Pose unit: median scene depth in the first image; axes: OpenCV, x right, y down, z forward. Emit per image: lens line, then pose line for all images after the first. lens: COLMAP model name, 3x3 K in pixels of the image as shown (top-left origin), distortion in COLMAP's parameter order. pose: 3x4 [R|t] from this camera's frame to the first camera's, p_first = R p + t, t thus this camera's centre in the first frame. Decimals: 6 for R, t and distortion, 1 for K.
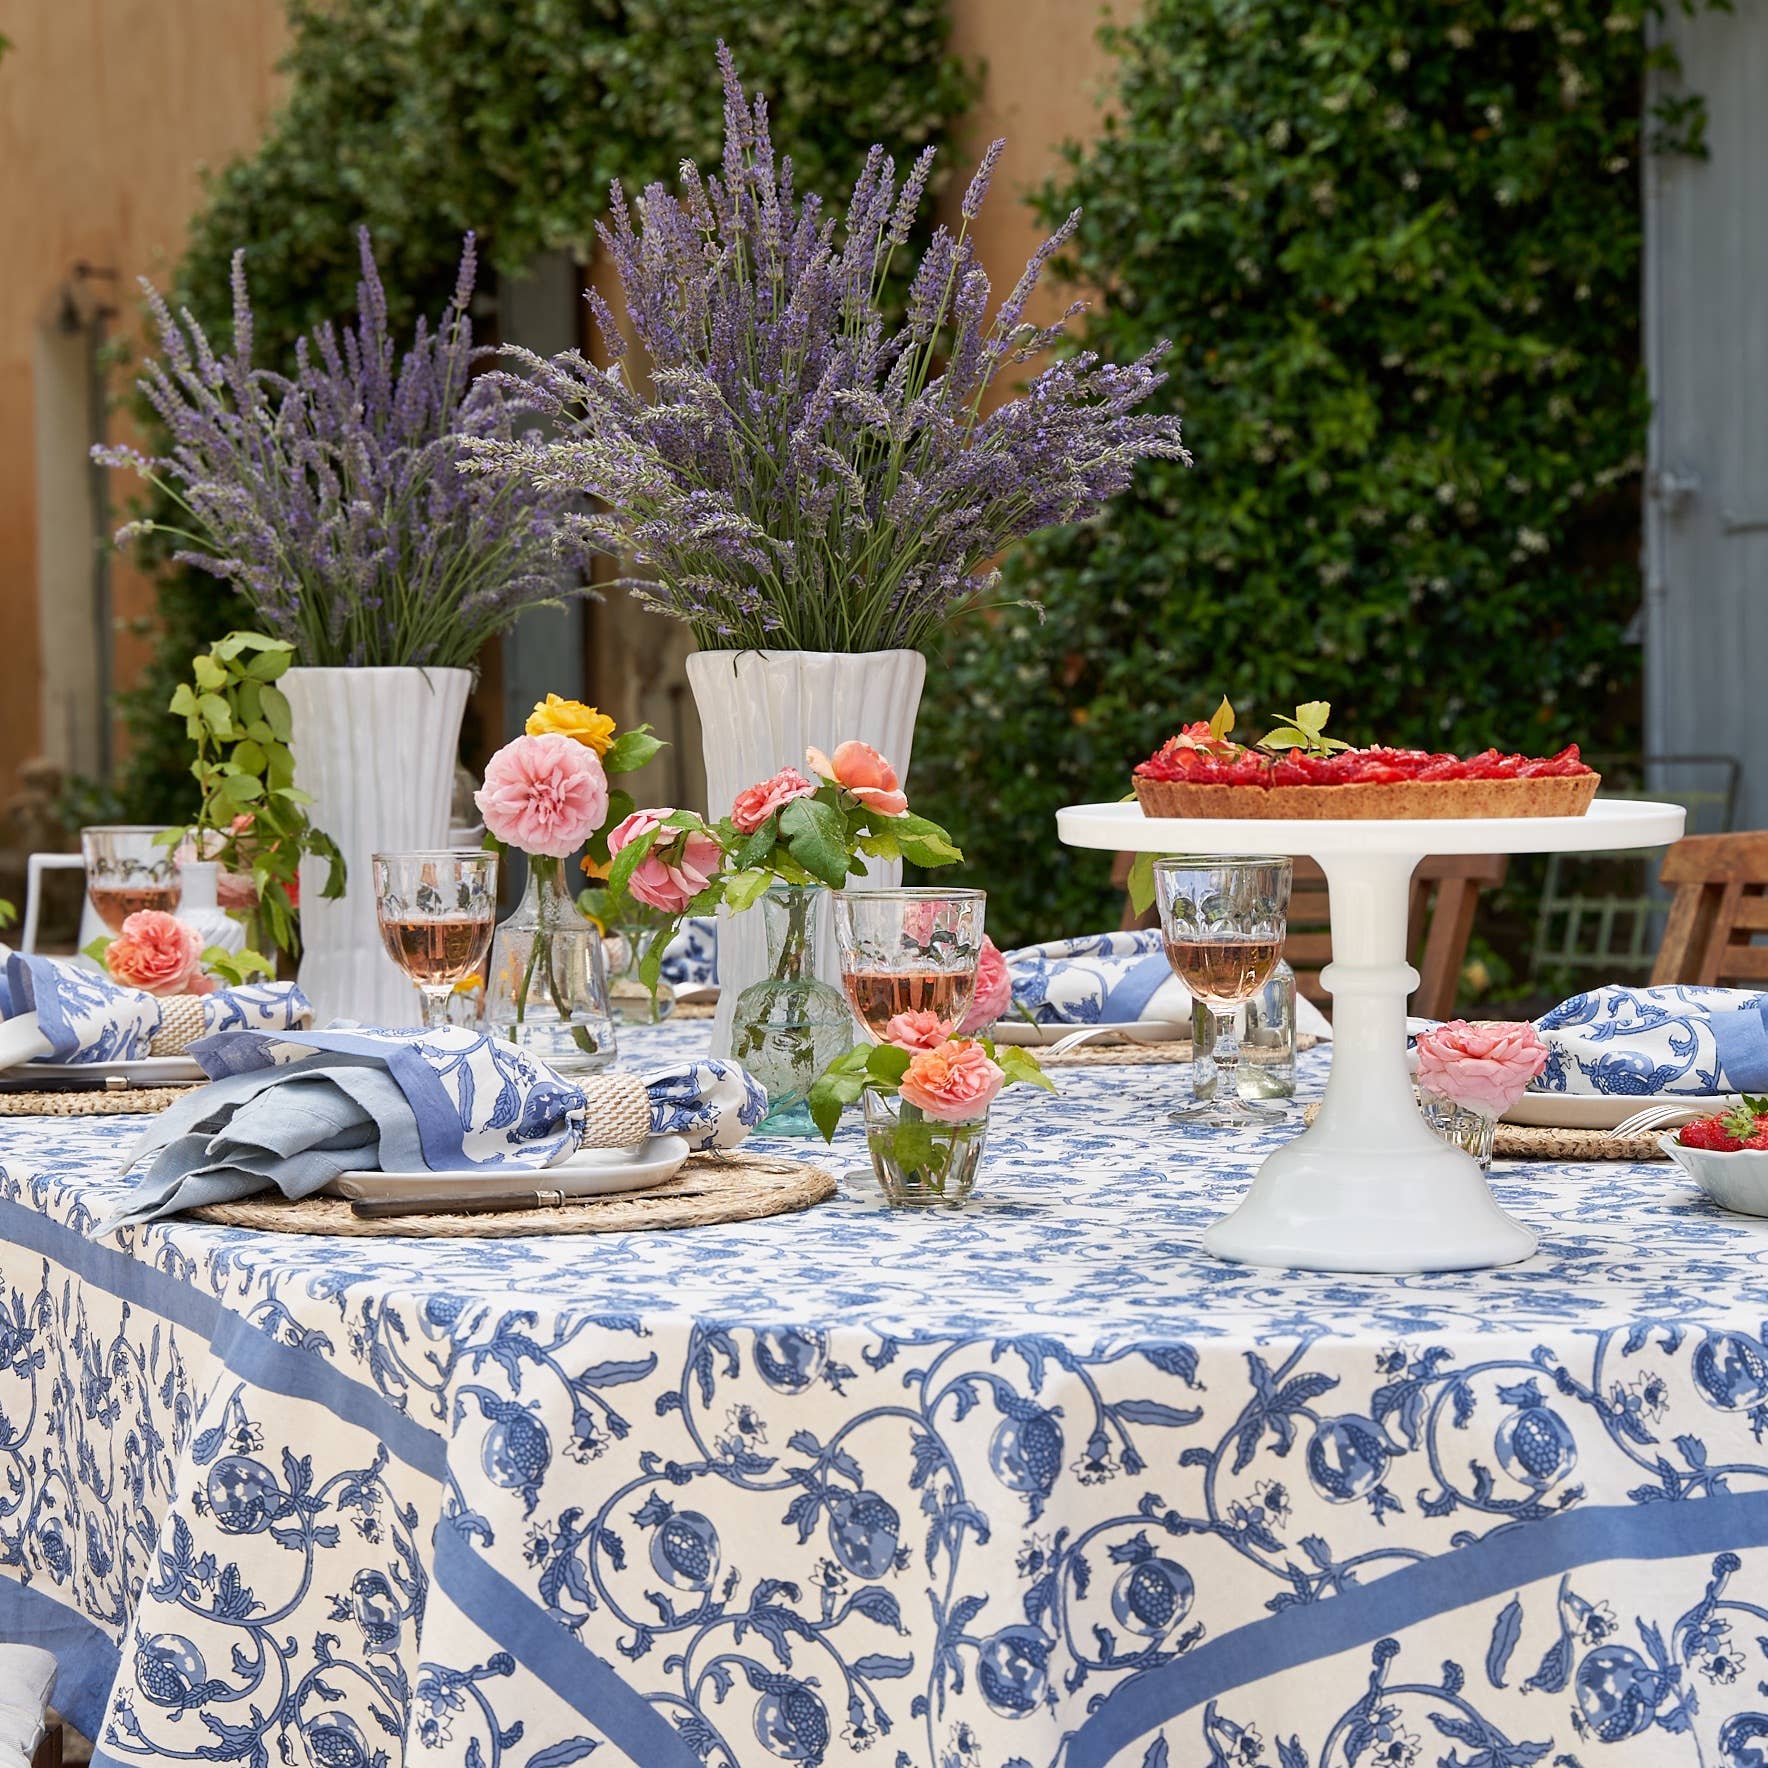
lens RADIAL K [[5072.4, 0, 884.0], [0, 5072.4, 884.0], [0, 0, 1]] dist [0.045407, 1.004954]
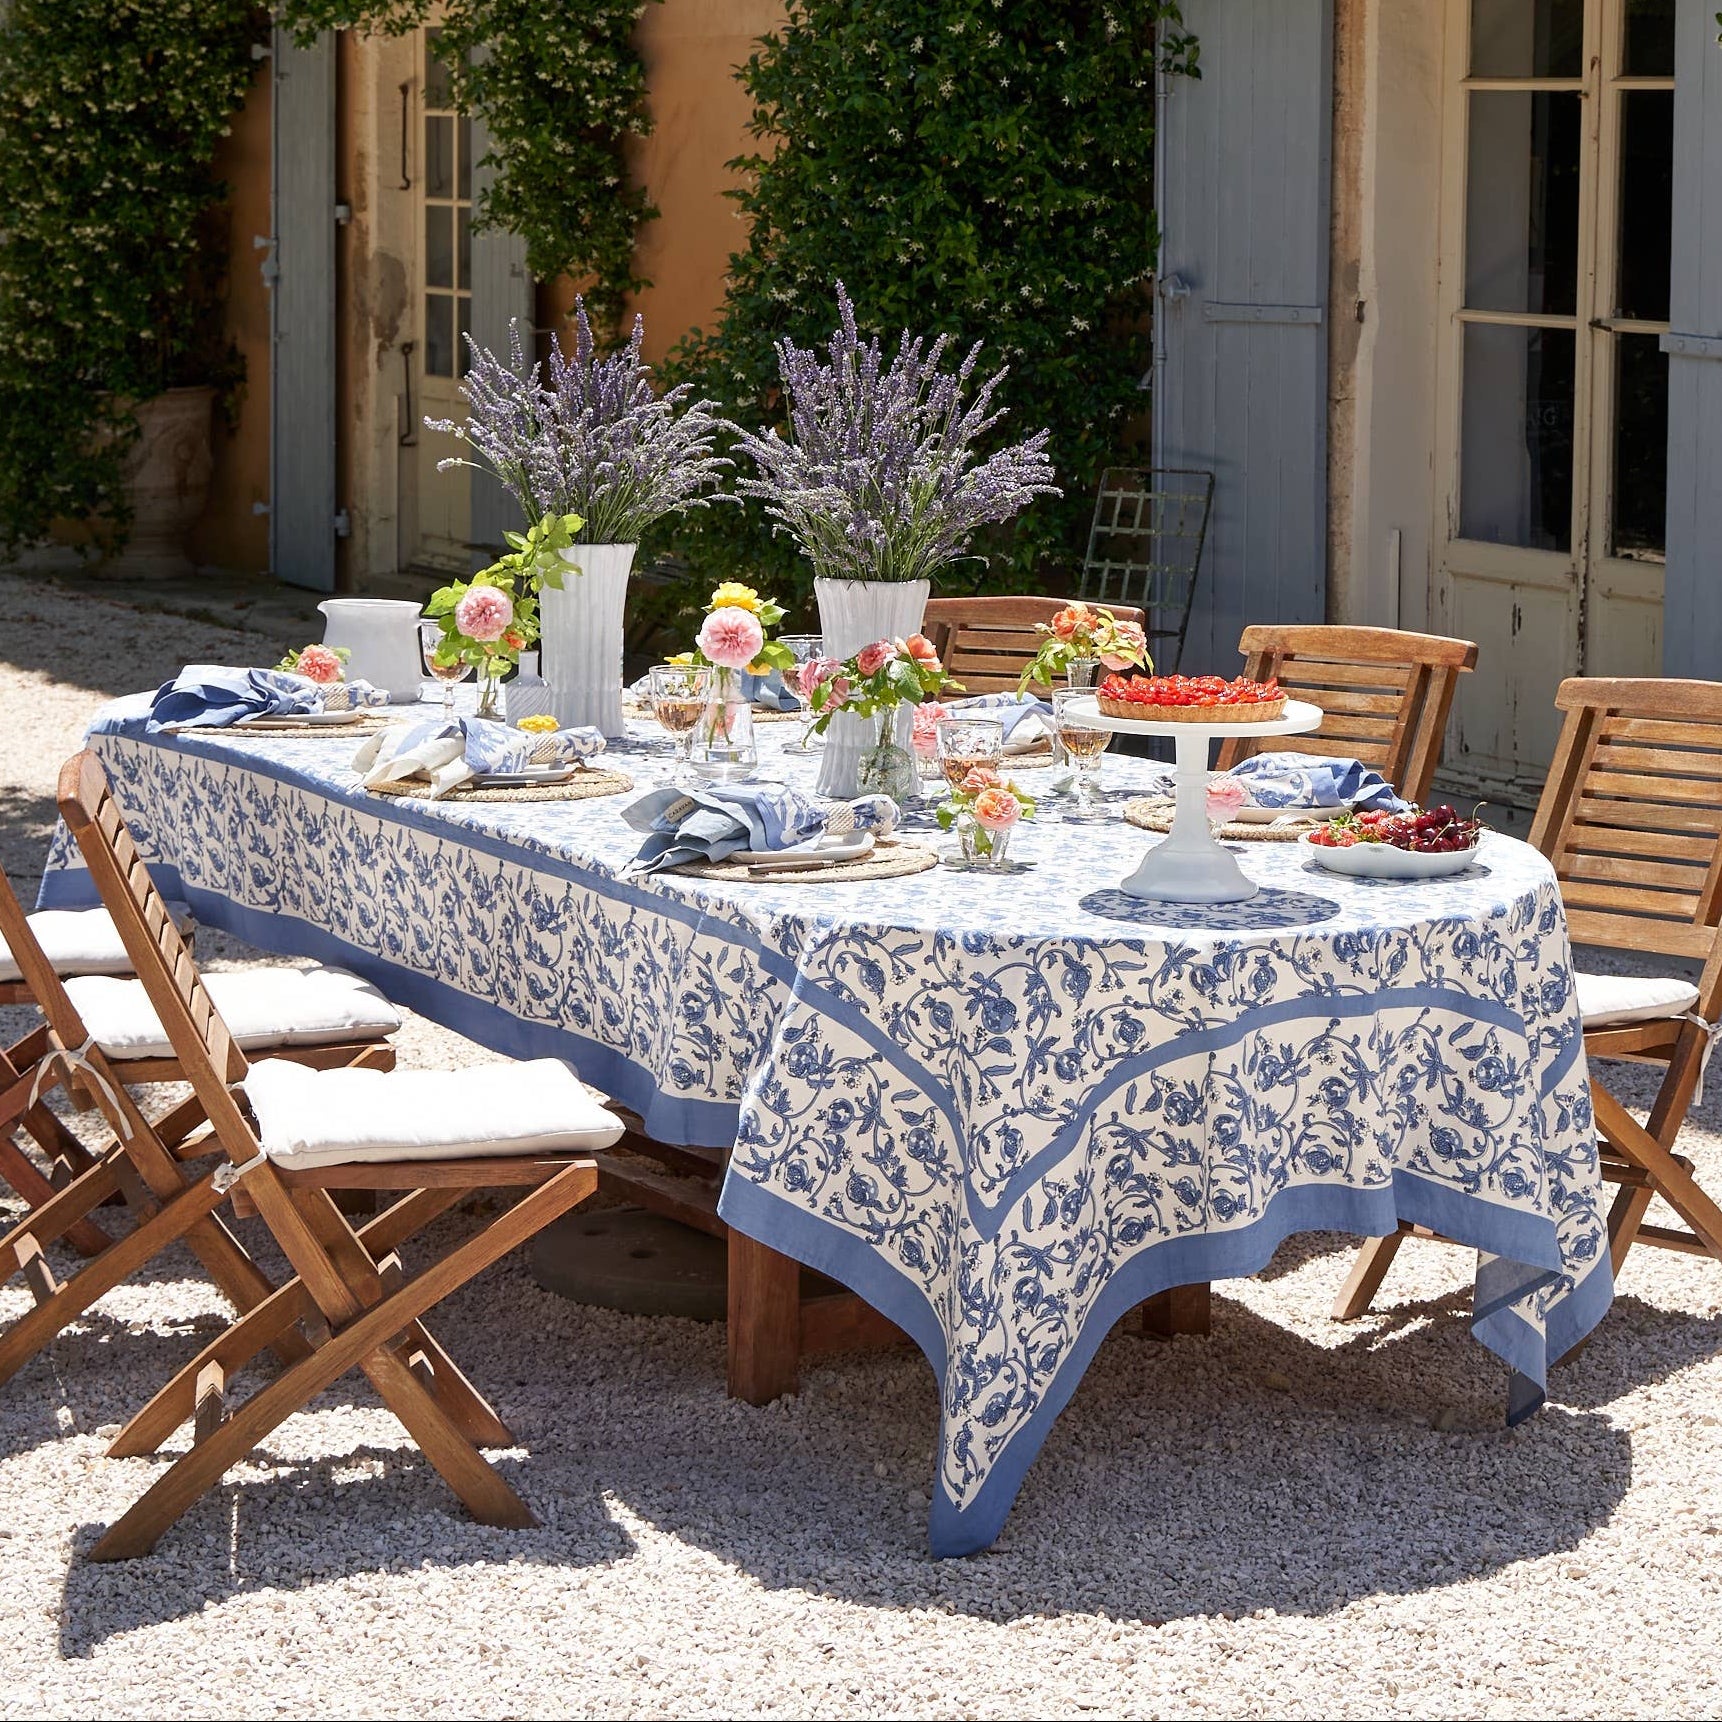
lens RADIAL K [[4940.4, 0, 861.0], [0, 4940.4, 861.0], [0, 0, 1]] dist [0.045407, 1.004954]
pose [[0.990976, -0.001597, 0.134031, -0.348936], [-0.013983, 0.993242, 0.115221, -0.196844], [-0.133309, -0.116055, 0.984256, -1.203759]]
